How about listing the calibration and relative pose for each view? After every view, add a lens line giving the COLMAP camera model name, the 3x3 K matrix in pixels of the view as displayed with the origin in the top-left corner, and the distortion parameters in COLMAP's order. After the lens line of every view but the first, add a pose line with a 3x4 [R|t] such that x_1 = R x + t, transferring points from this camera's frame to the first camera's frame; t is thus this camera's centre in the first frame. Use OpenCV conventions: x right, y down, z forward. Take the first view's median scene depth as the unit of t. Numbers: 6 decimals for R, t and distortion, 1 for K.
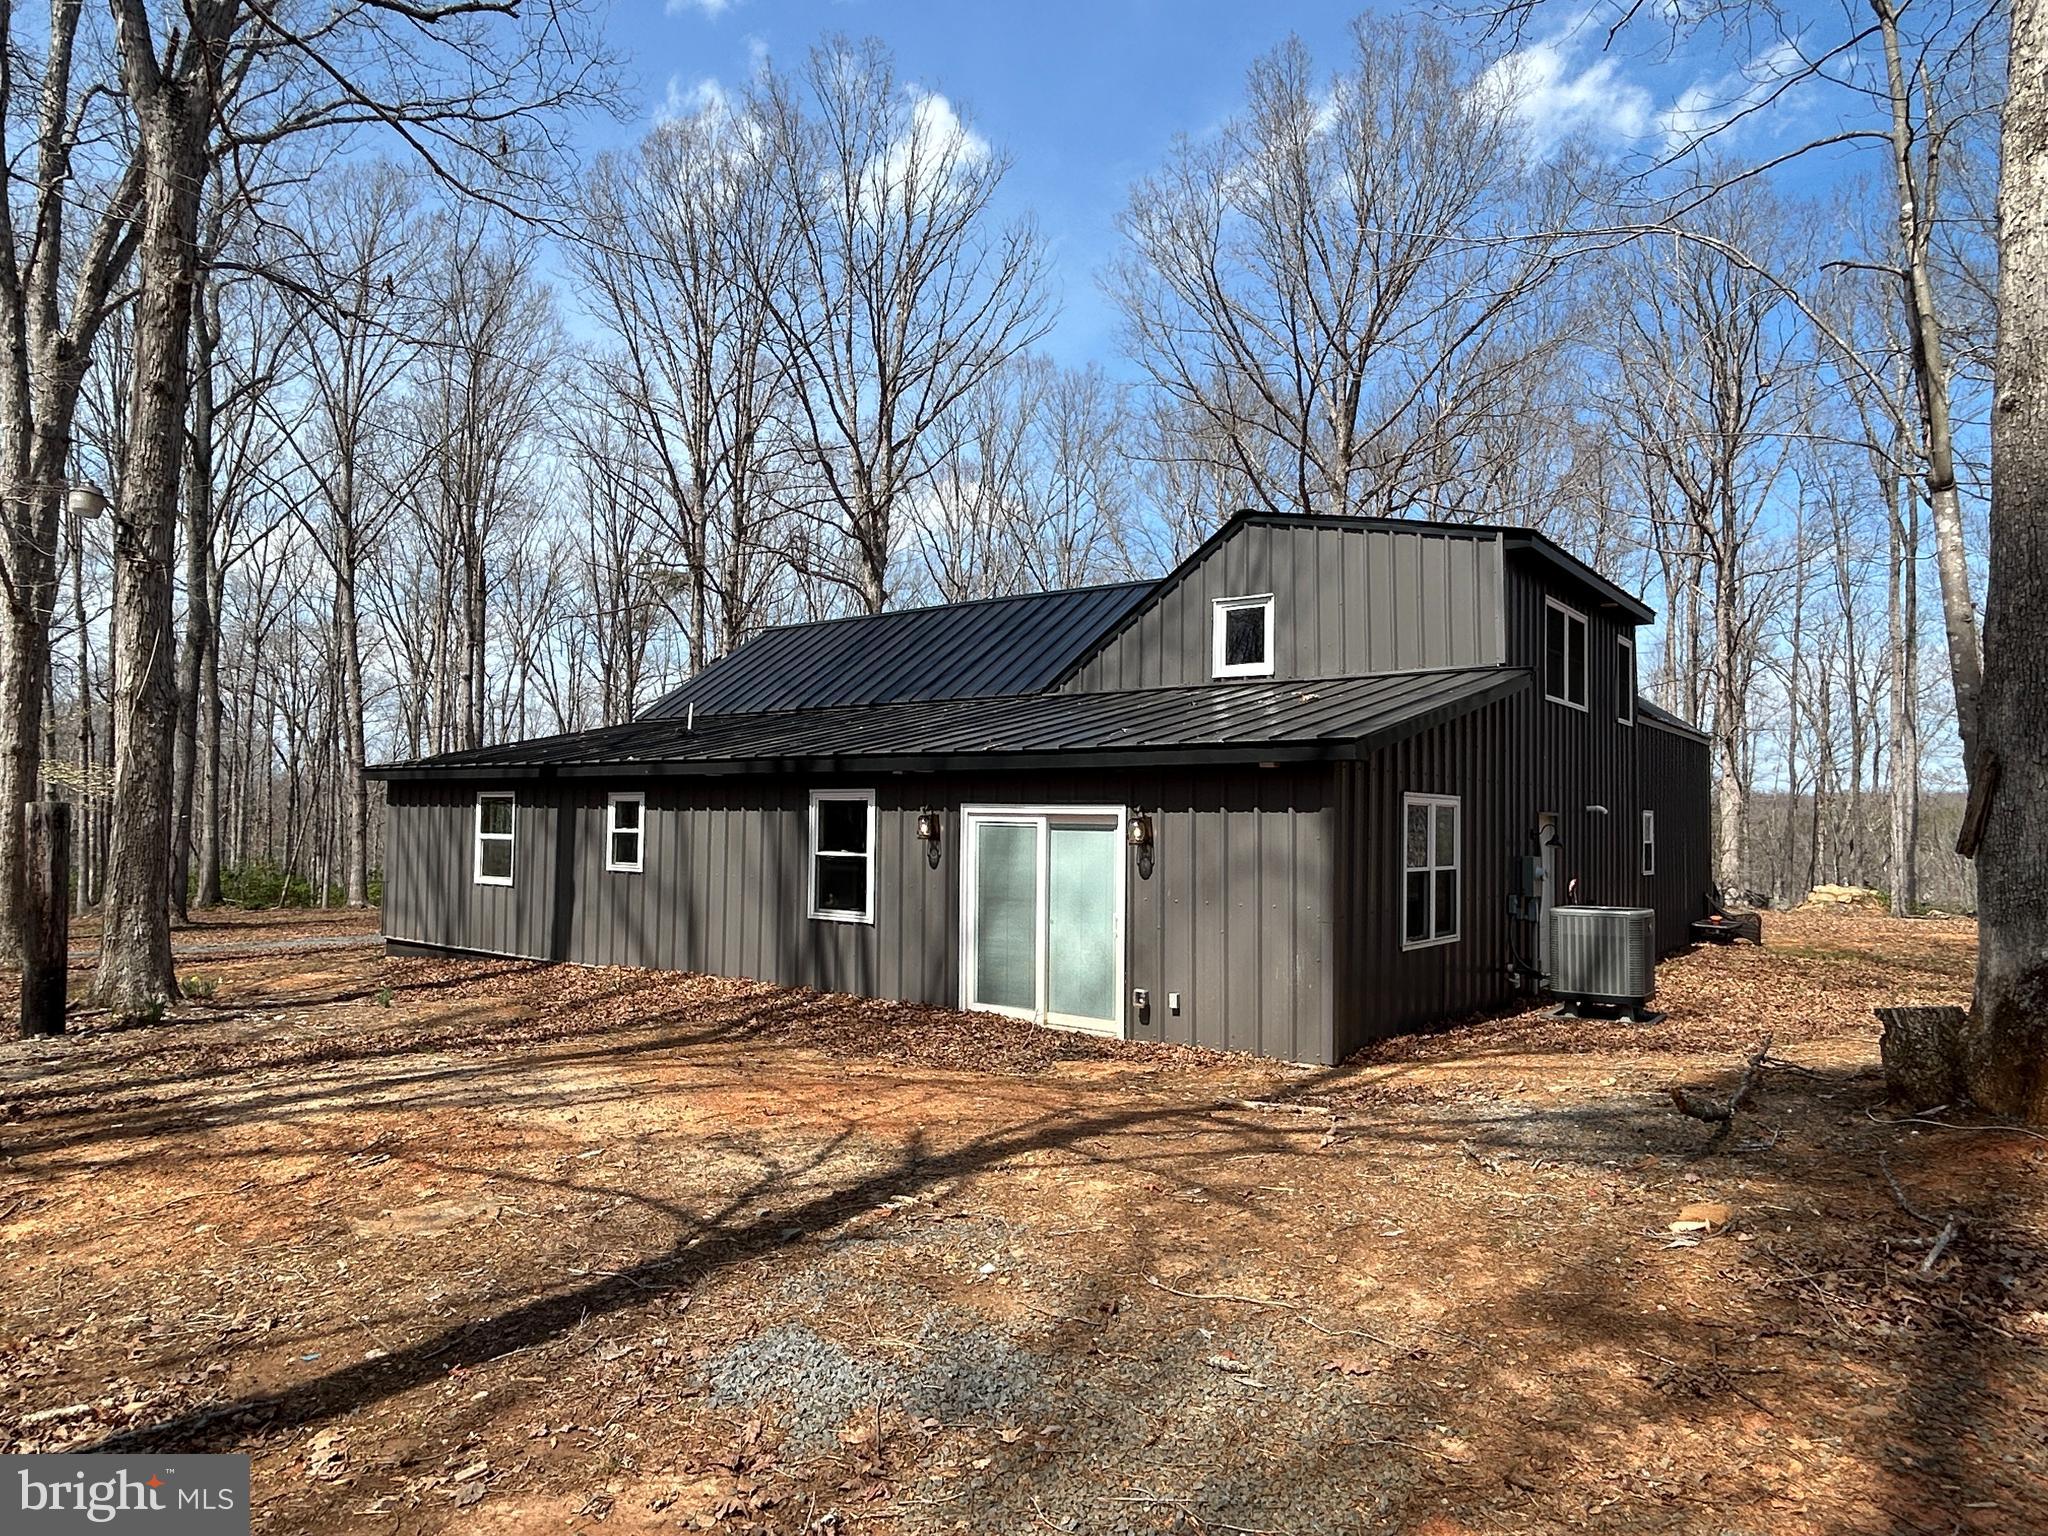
lens RADIAL K [[1250.8, 0, 1021.2], [0, 1250.8, 770.0], [0, 0, 1]] dist [-0.002751, 0.002357]
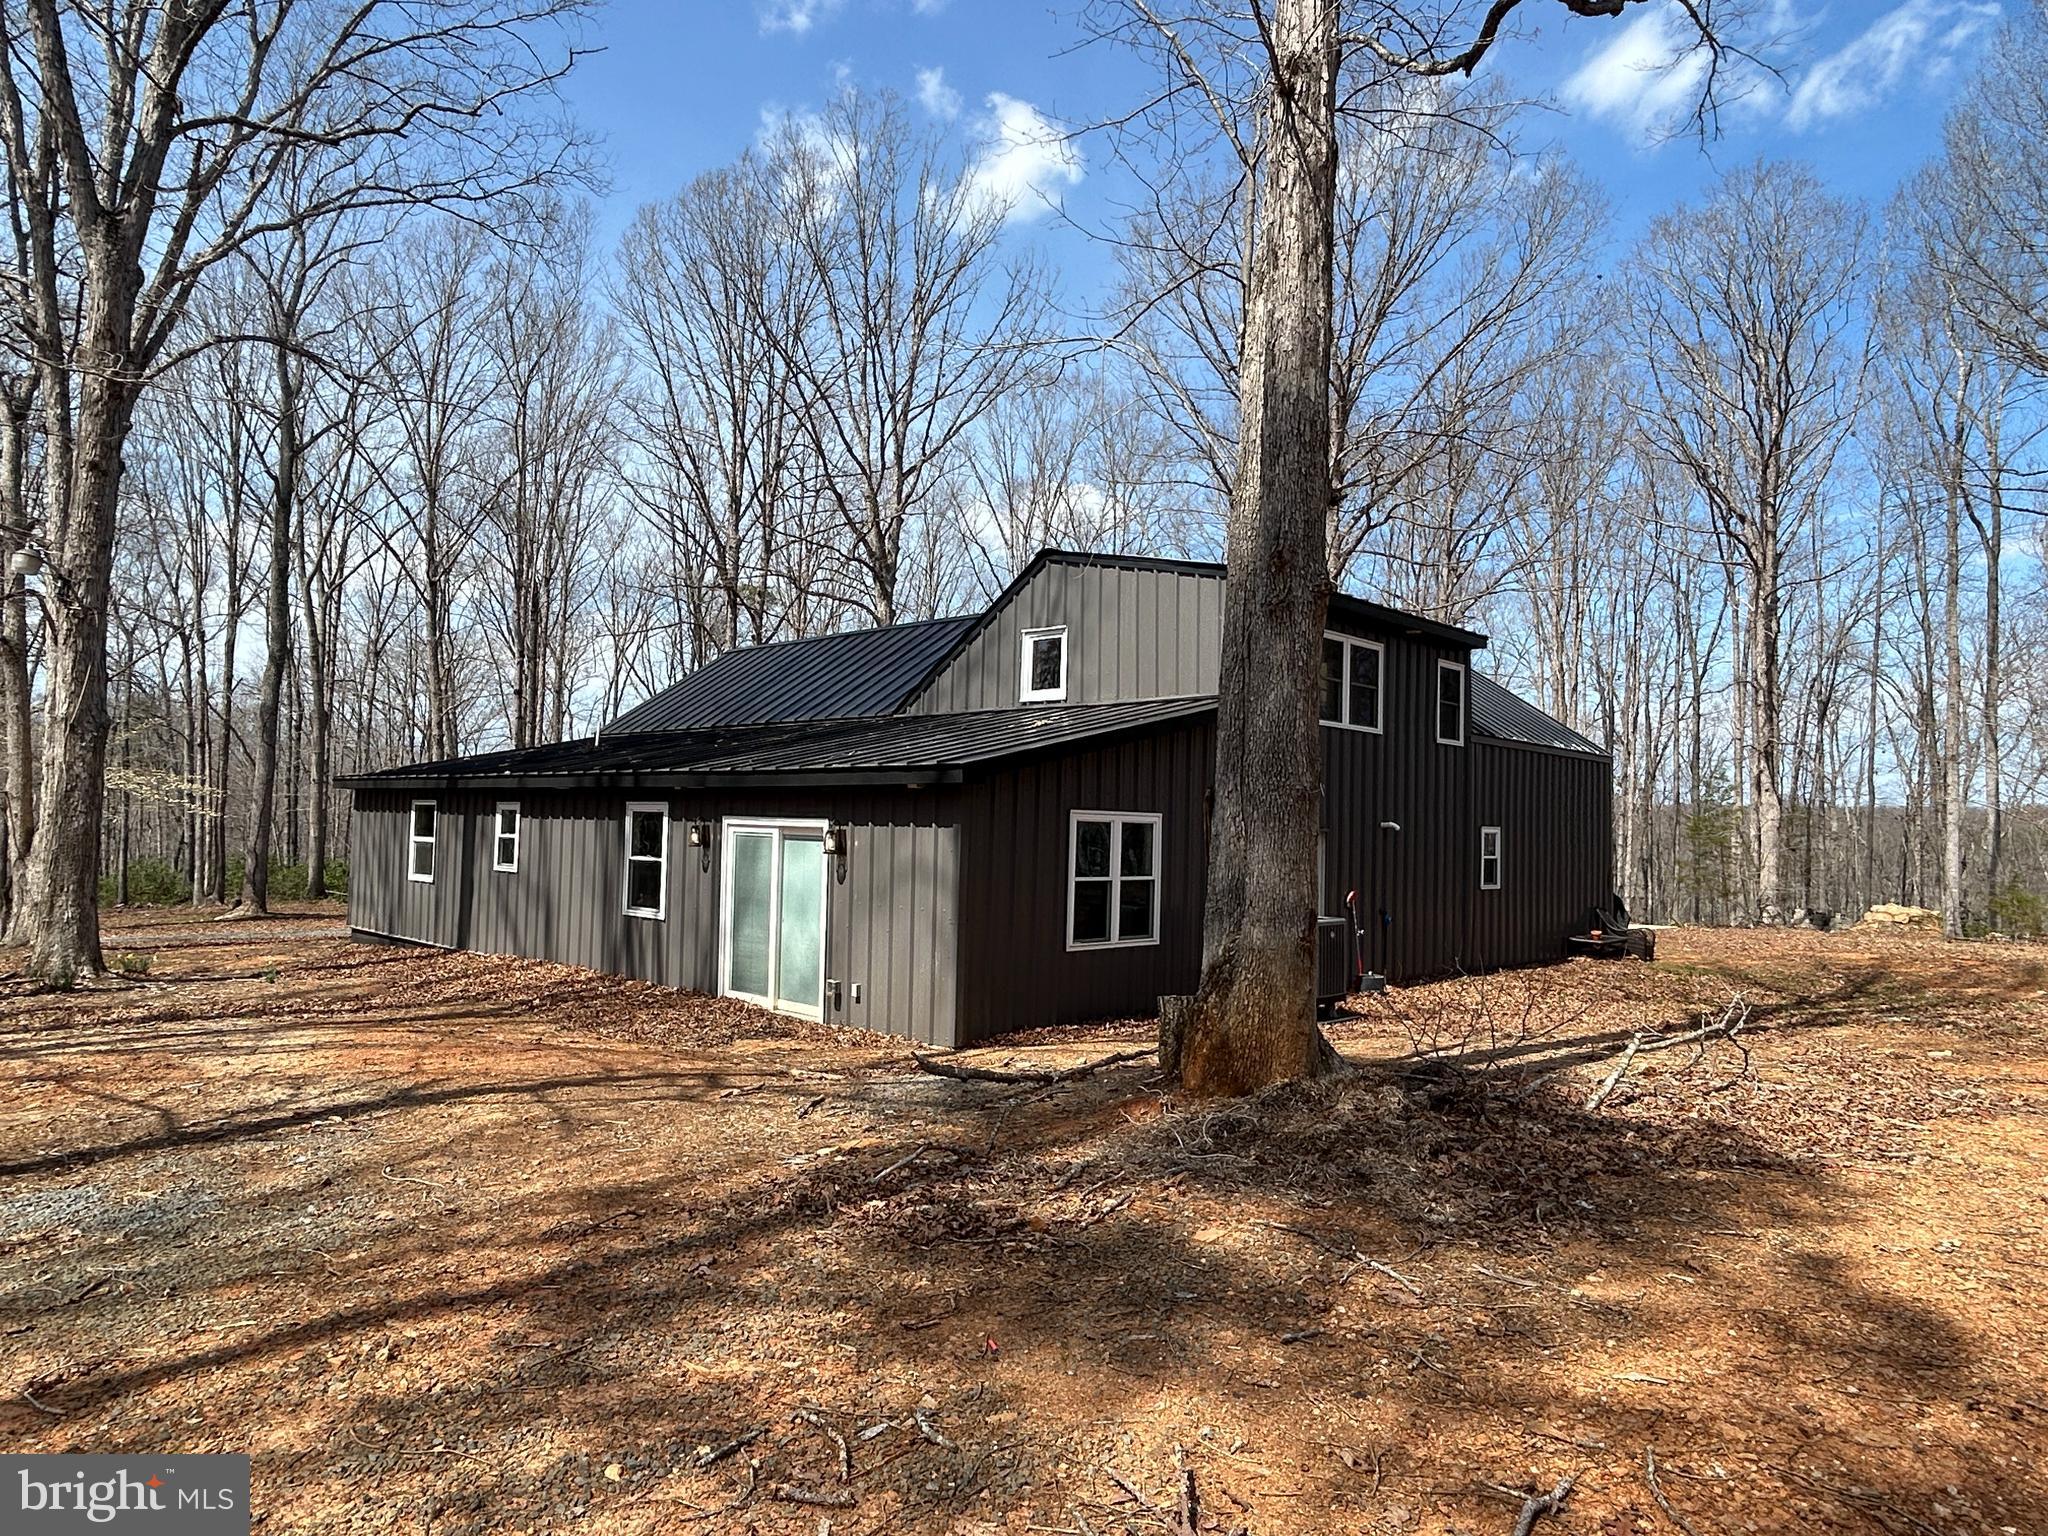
lens RADIAL K [[1250.8, 0, 1028.2], [0, 1250.8, 762.8], [0, 0, 1]] dist [-0.002751, 0.002357]
pose [[0.994830, 0.005359, -0.101415, 0.321382], [-0.006488, 0.999921, -0.010812, -0.010434], [0.101349, 0.011414, 0.994785, -0.104506]]
